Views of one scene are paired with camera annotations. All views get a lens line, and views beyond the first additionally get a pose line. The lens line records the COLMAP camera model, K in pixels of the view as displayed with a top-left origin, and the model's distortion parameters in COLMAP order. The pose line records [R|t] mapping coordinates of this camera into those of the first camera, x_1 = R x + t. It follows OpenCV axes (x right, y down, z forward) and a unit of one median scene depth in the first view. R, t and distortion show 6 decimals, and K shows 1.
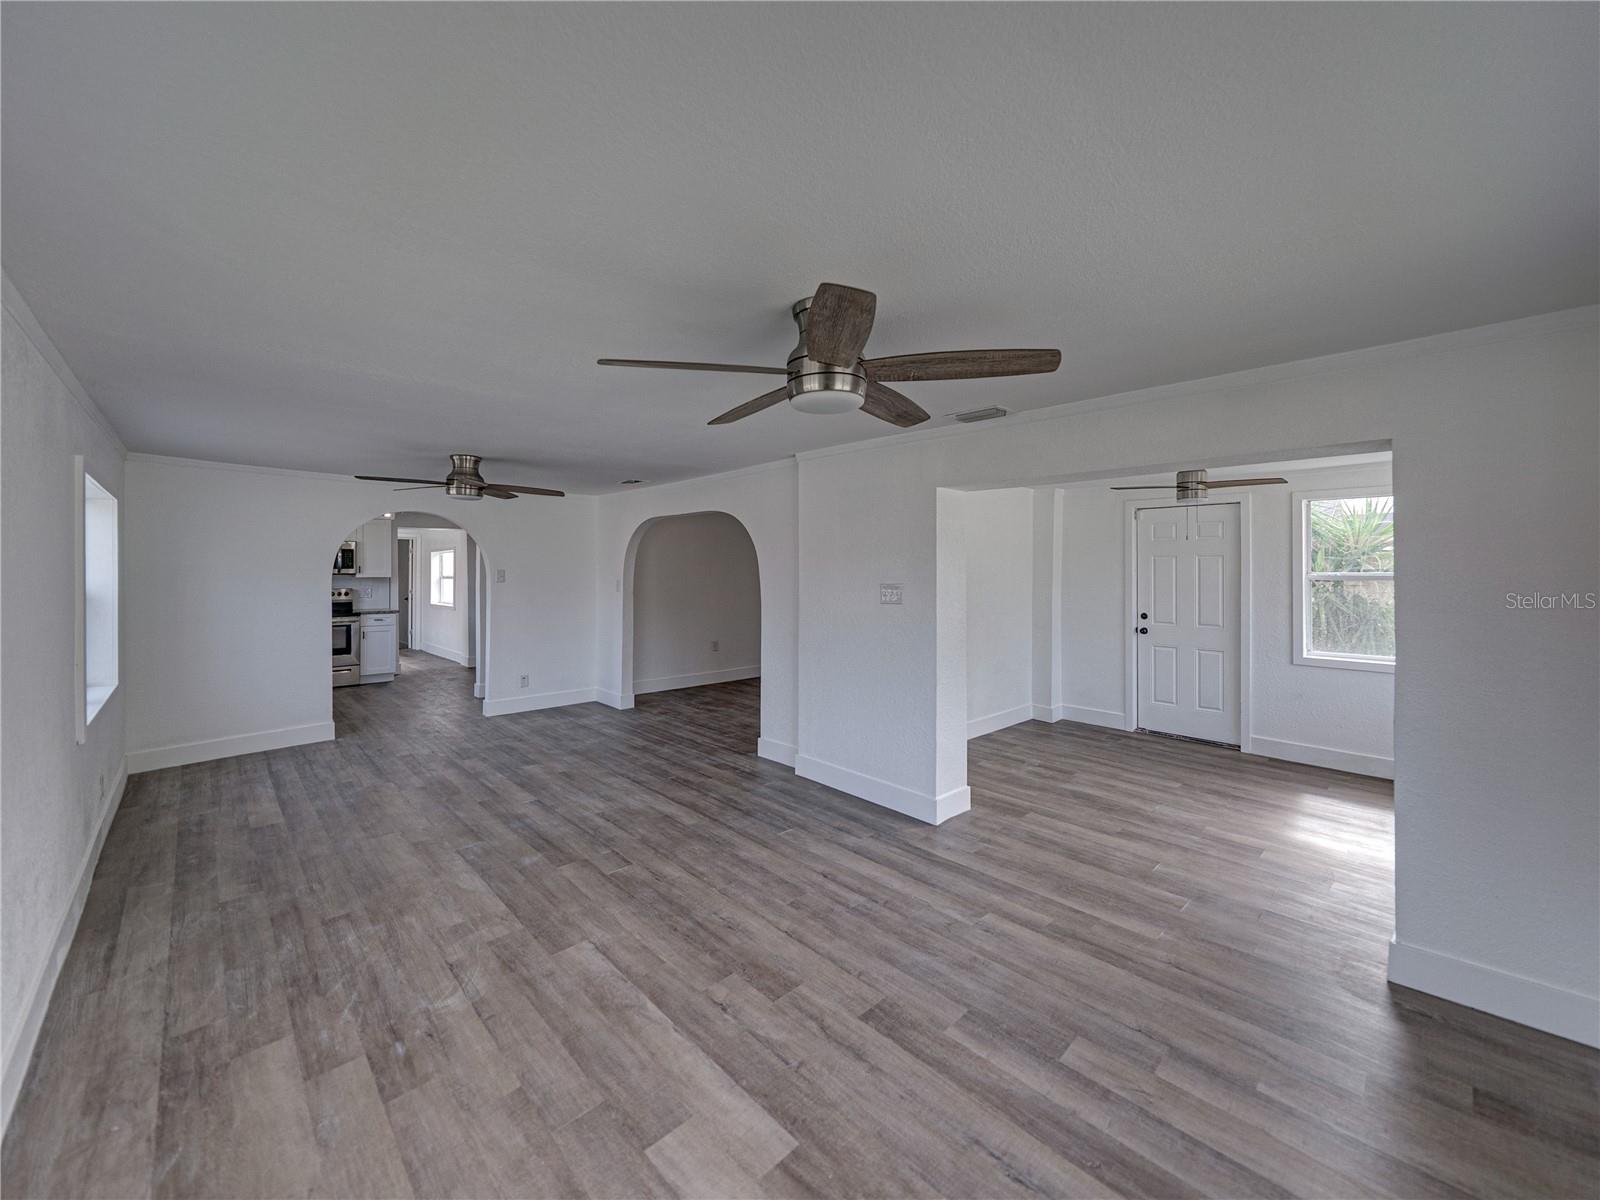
lens RADIAL K [[626.6, 0, 793.5], [0, 626.6, 567.5], [0, 0, 1]] dist [-0.020316, 0.000054]
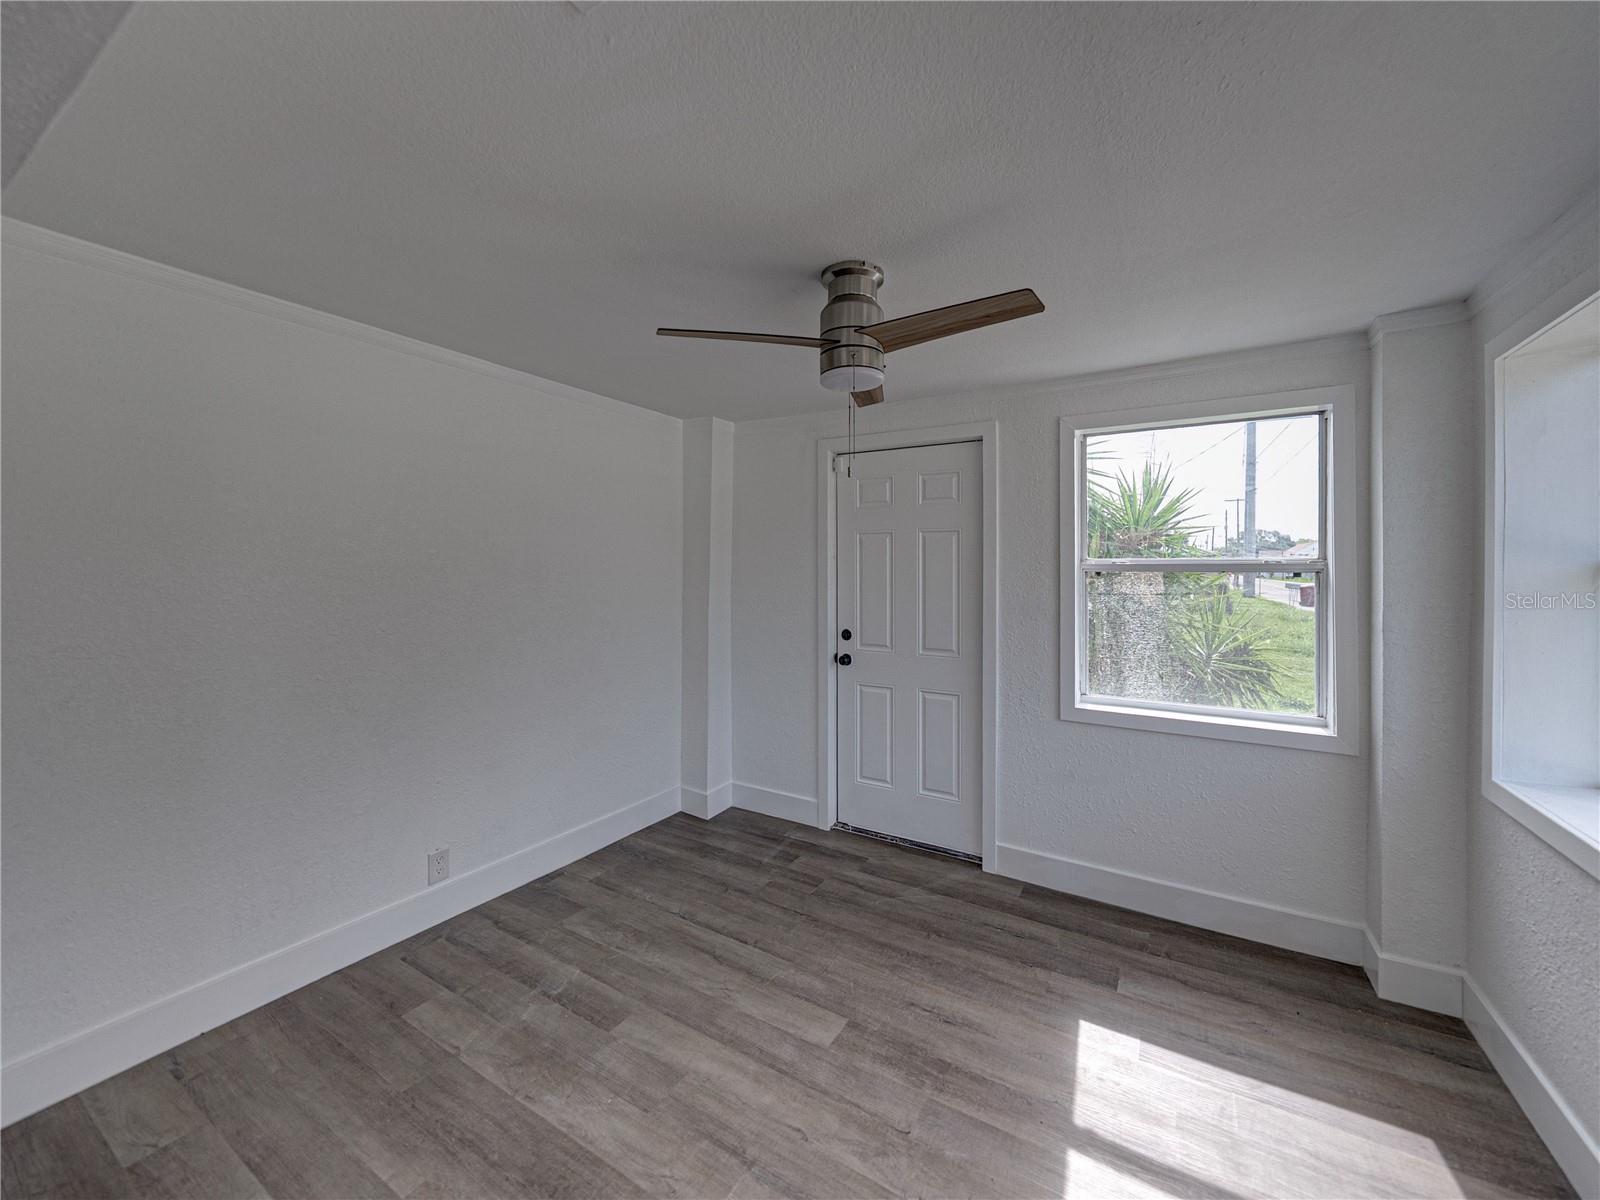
lens RADIAL K [[632.1, 0, 804.3], [0, 632.1, 570.3], [0, 0, 1]] dist [0.001408, 0.000288]
pose [[0.960329, 0.000133, 0.278868, 0.491806], [-0.001408, 0.999989, 0.004371, 0.019231], [-0.278865, -0.004590, 0.960319, 0.594493]]
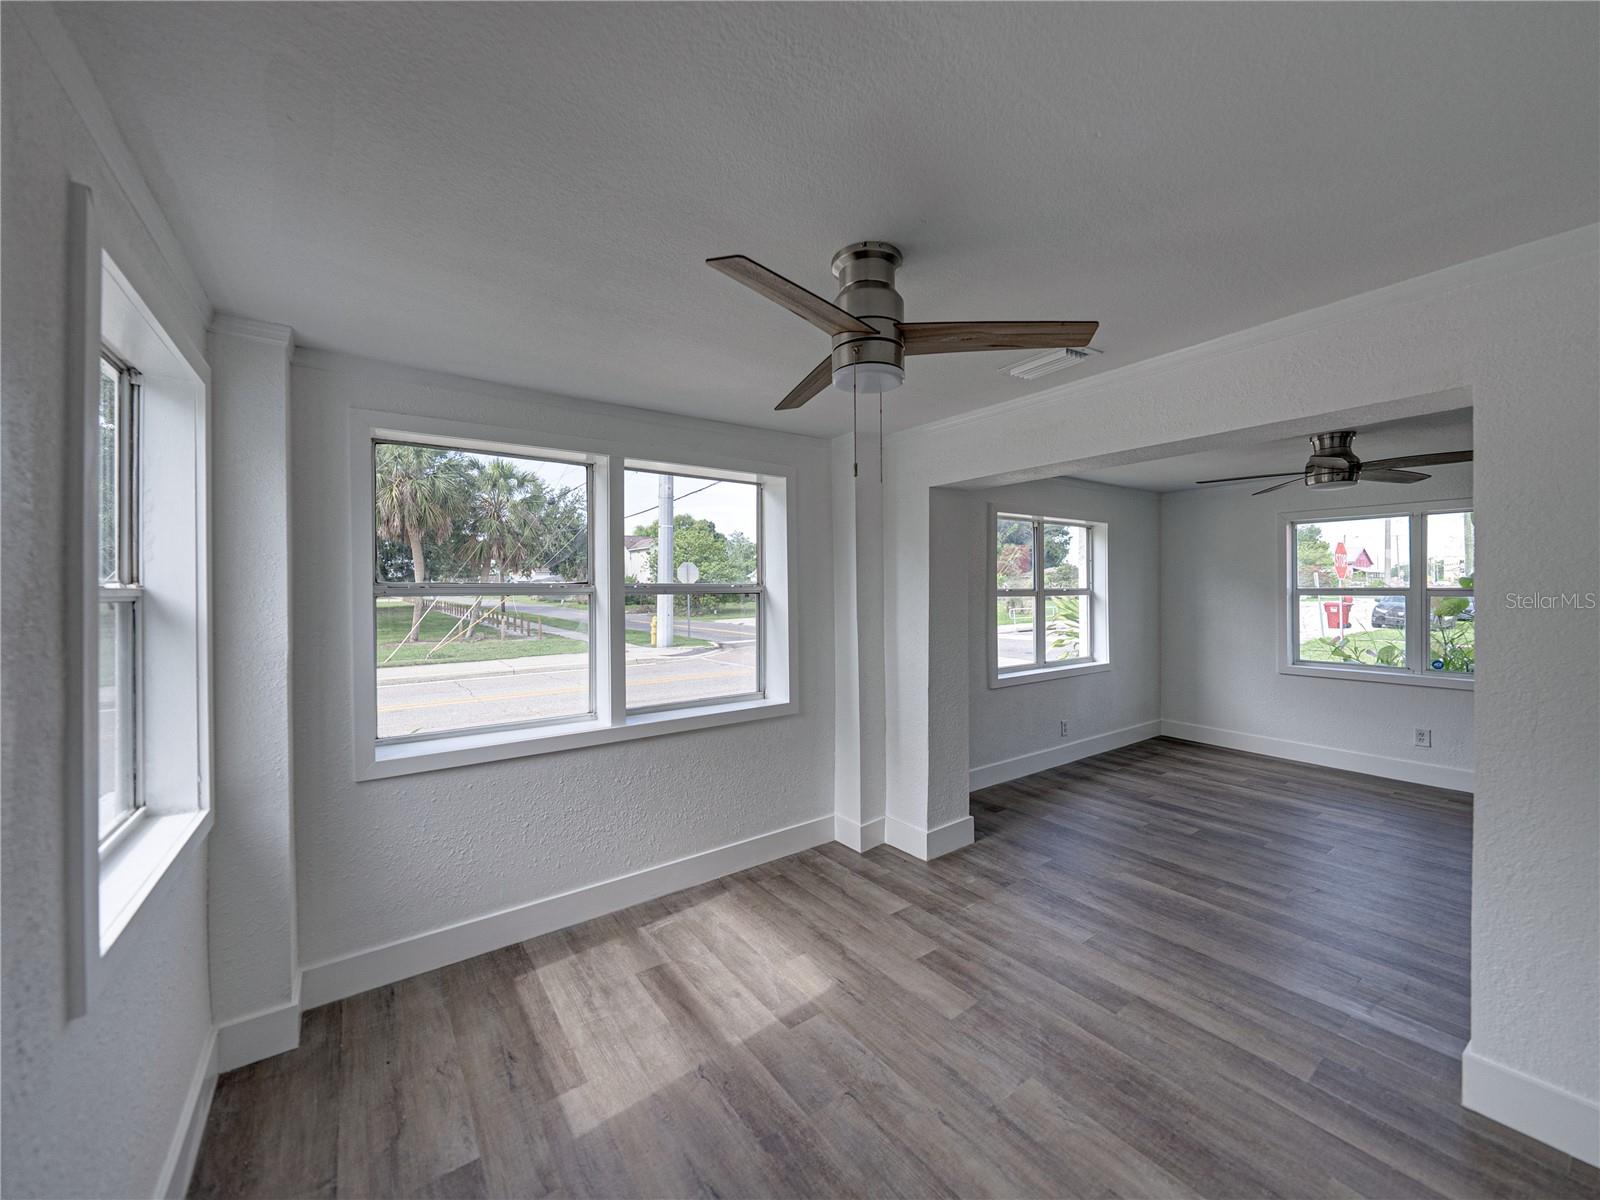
lens RADIAL K [[626.4, 0, 803.5], [0, 626.4, 587.1], [0, 0, 1]] dist [-0.001353, 0.000234]
pose [[-0.993219, 0.005819, 0.116114, 0.638367], [0.005400, 0.999978, -0.003924, 0.018868], [-0.116134, -0.003270, -0.993228, 1.377884]]
